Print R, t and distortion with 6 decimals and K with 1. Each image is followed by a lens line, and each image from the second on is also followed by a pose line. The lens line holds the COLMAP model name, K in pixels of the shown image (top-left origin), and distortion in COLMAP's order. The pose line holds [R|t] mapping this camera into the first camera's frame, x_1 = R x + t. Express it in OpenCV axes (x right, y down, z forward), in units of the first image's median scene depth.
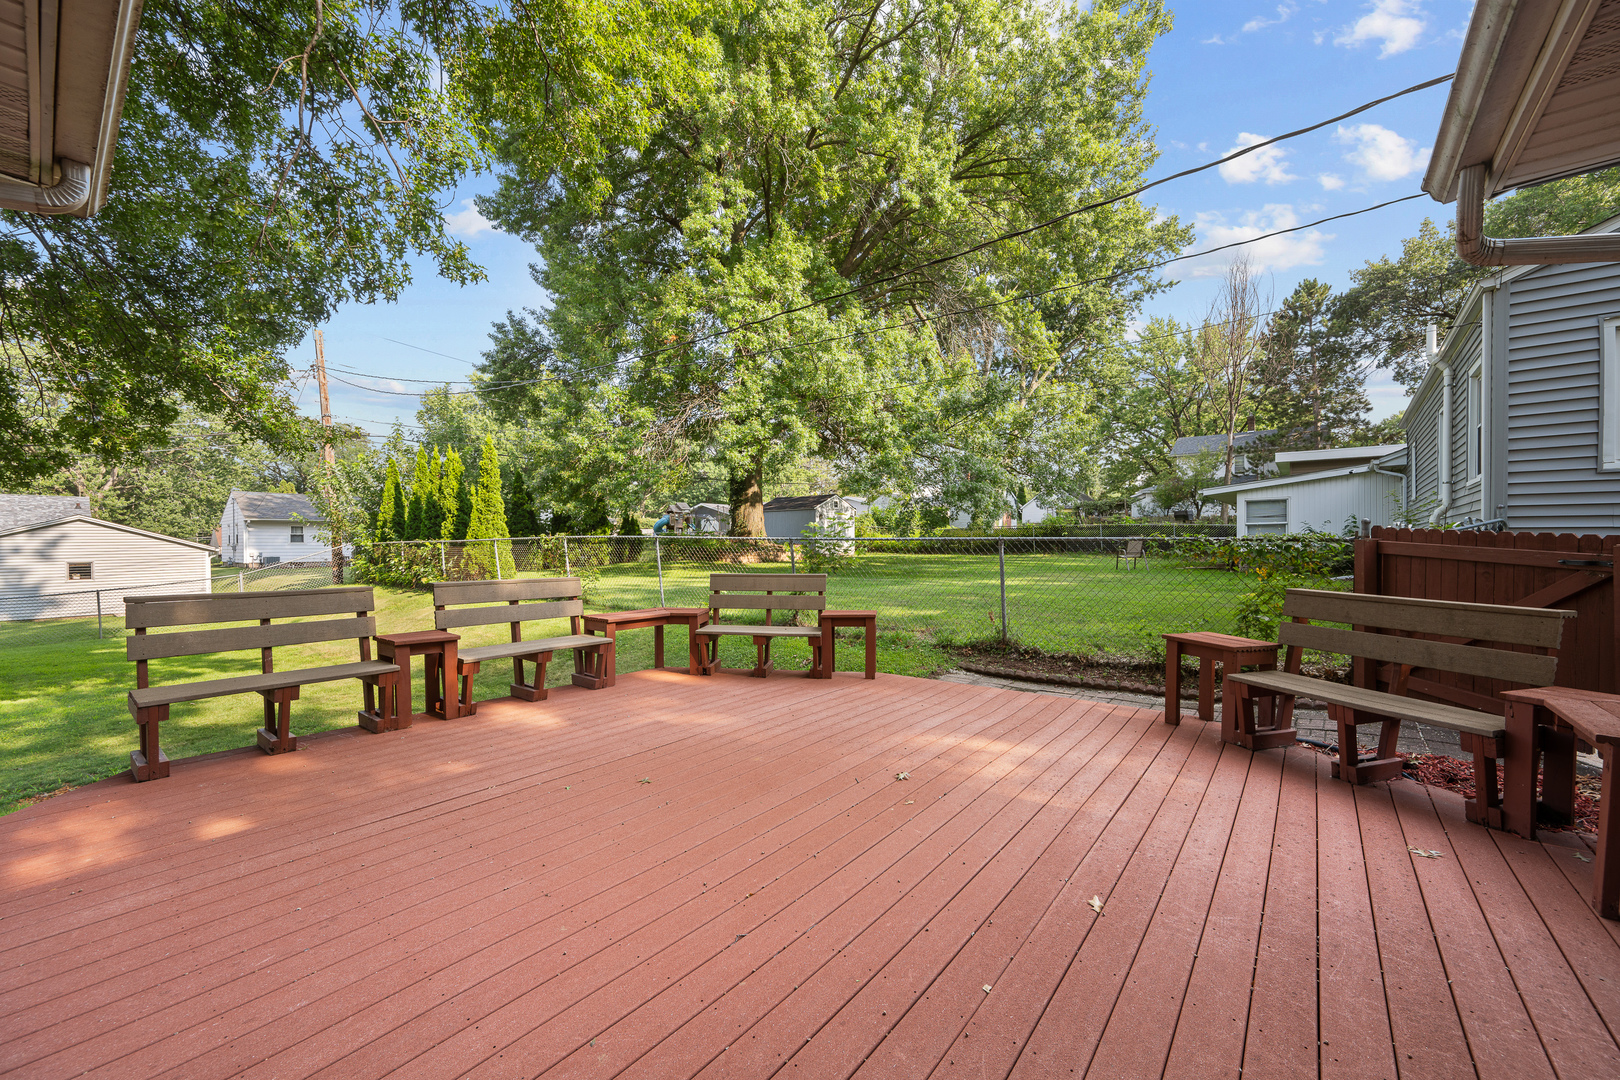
lens RADIAL K [[639.5, 0, 819.0], [0, 639.5, 533.5], [0, 0, 1]] dist [-0.001170, 0.000047]
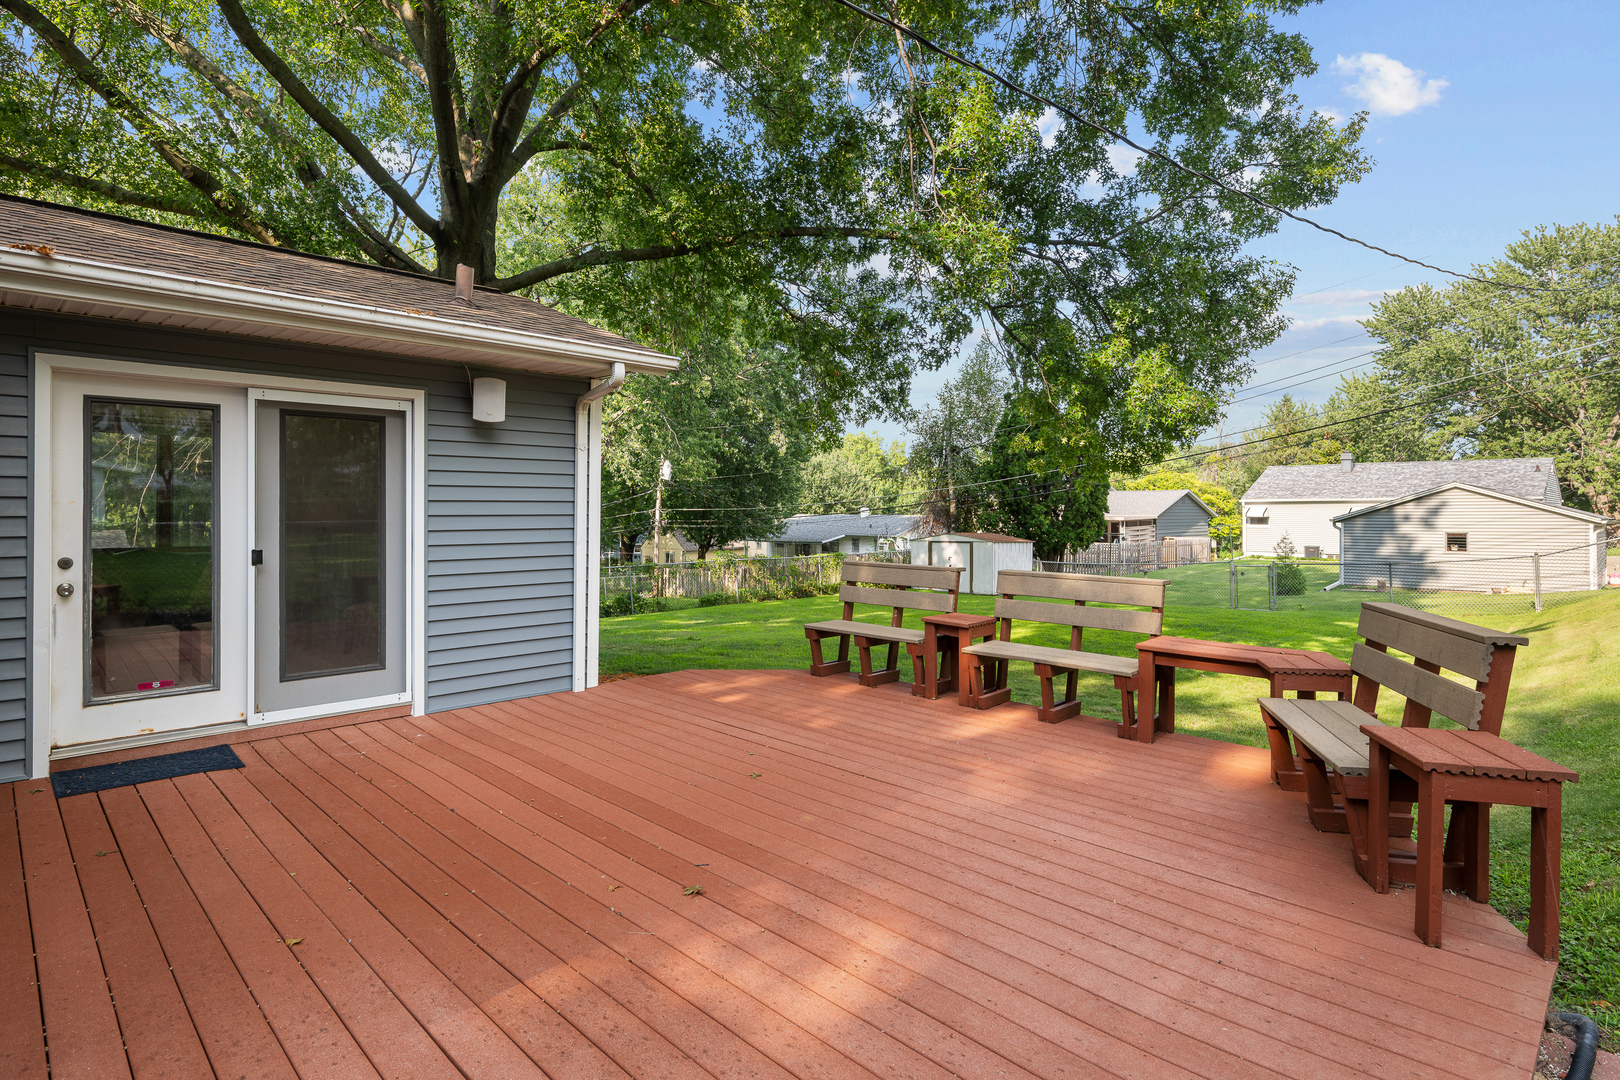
lens RADIAL K [[832.3, 0, 815.8], [0, 832.3, 504.0], [0, 0, 1]] dist [-0.003304, -0.000873]
pose [[-0.101445, 0.004057, -0.994833, 0.695572], [0.006959, 0.999970, 0.003369, -0.029144], [0.994817, -0.006581, -0.101470, 0.841507]]
